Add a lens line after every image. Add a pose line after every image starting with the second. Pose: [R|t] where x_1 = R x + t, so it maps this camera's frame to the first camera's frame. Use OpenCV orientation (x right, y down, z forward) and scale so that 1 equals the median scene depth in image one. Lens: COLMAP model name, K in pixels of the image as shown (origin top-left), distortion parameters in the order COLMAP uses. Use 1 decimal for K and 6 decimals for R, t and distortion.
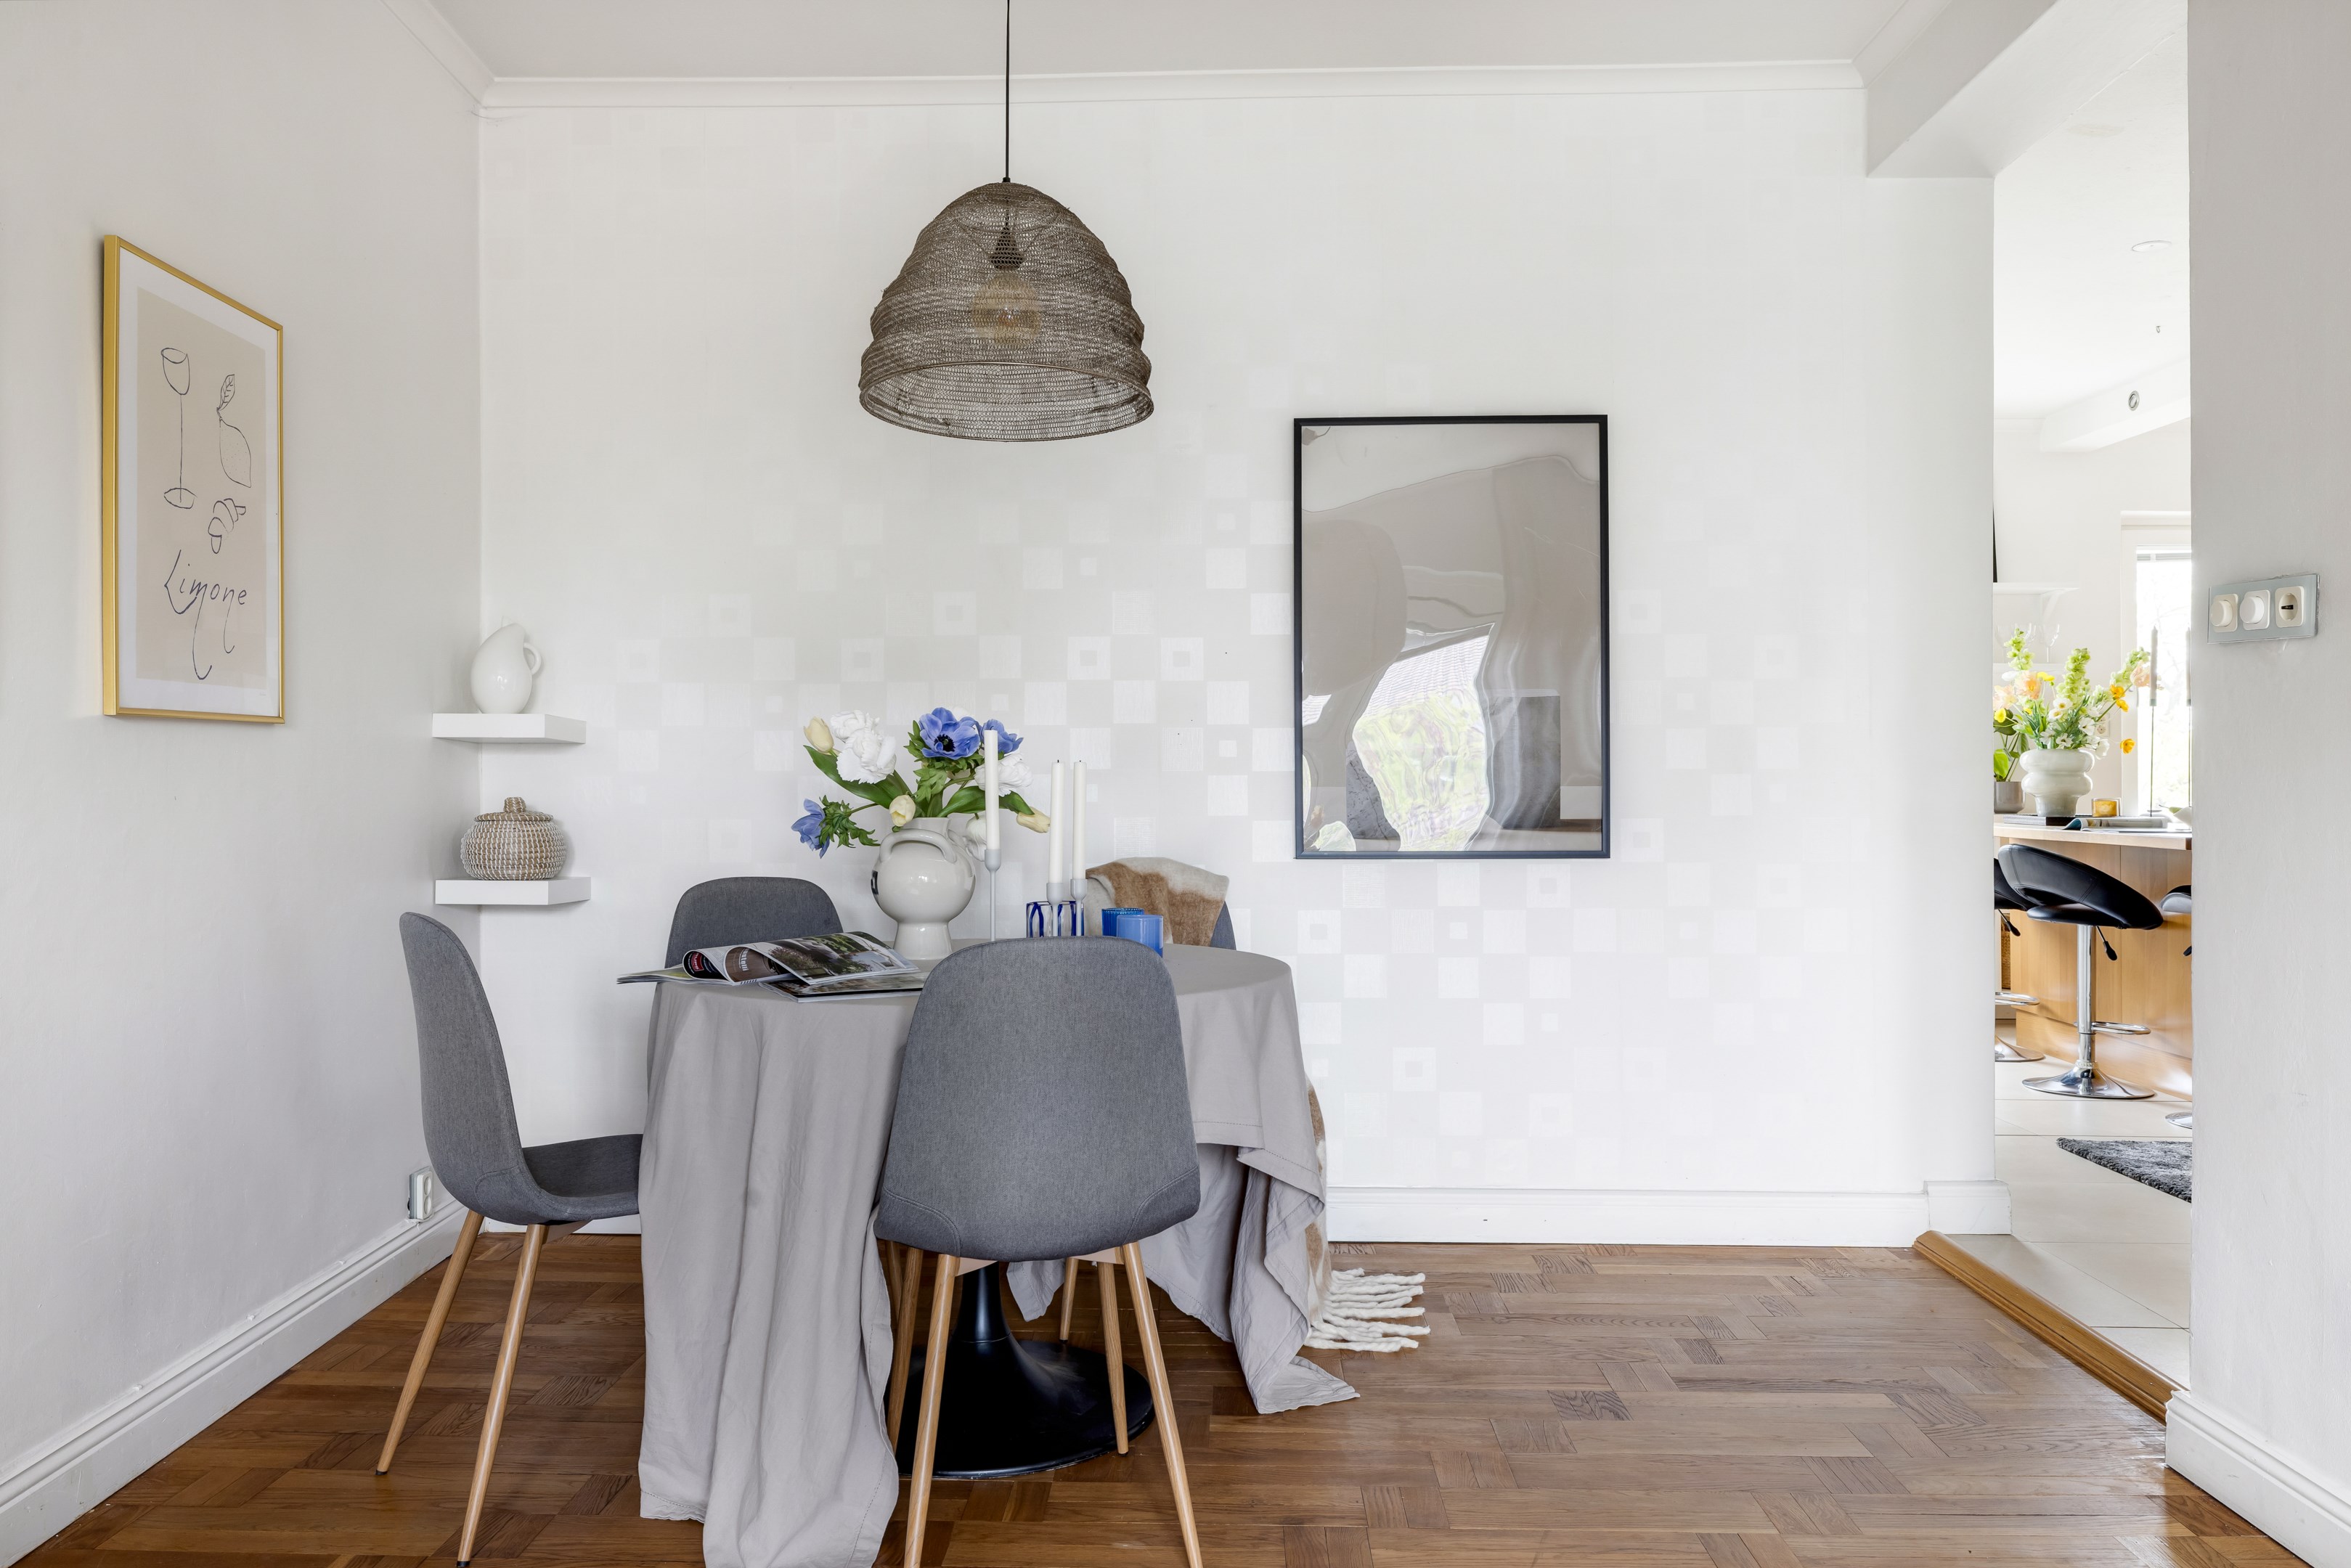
lens RADIAL K [[1711.1, 0, 1234.2], [0, 1711.1, 780.6], [0, 0, 1]] dist [0.000555, -0.001833]
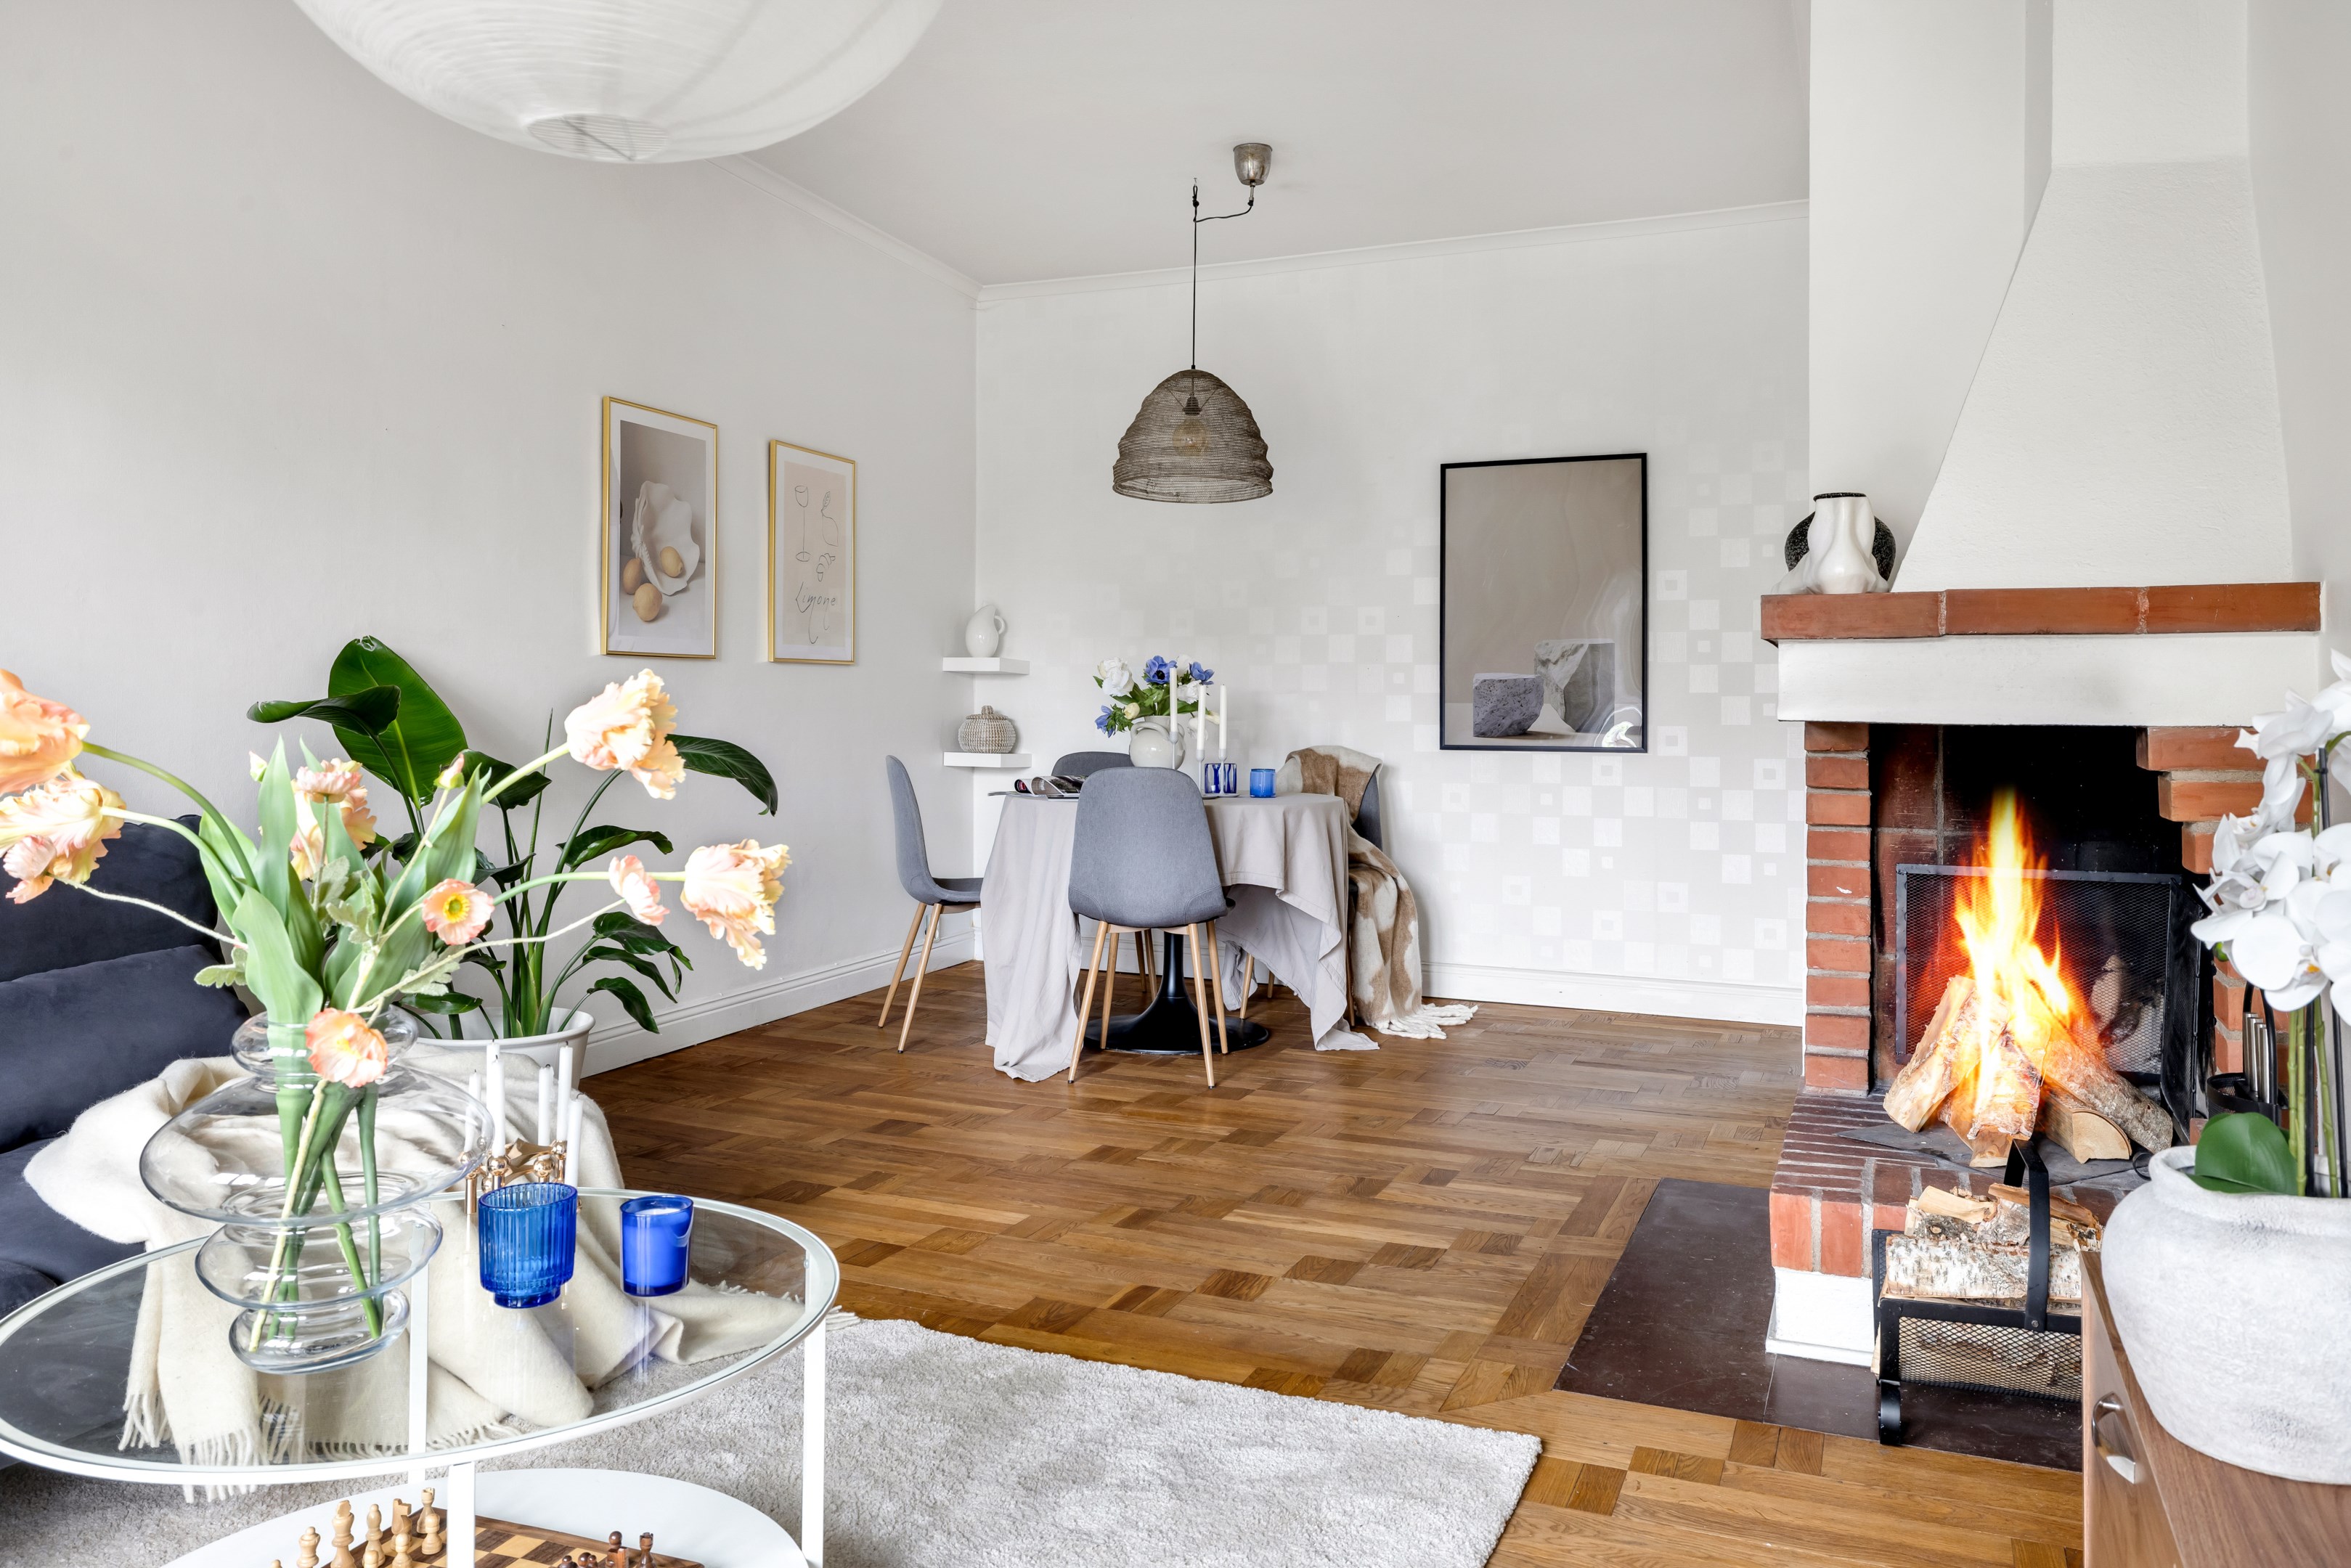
lens RADIAL K [[1562.8, 0, 1185.6], [0, 1562.8, 716.7], [0, 0, 1]] dist [-0.001076, 0.000192]
pose [[0.934407, 0.010905, -0.356040, 0.337804], [-0.008451, 0.999929, 0.008447, 0.006251], [0.356107, -0.004884, 0.934432, -0.415554]]
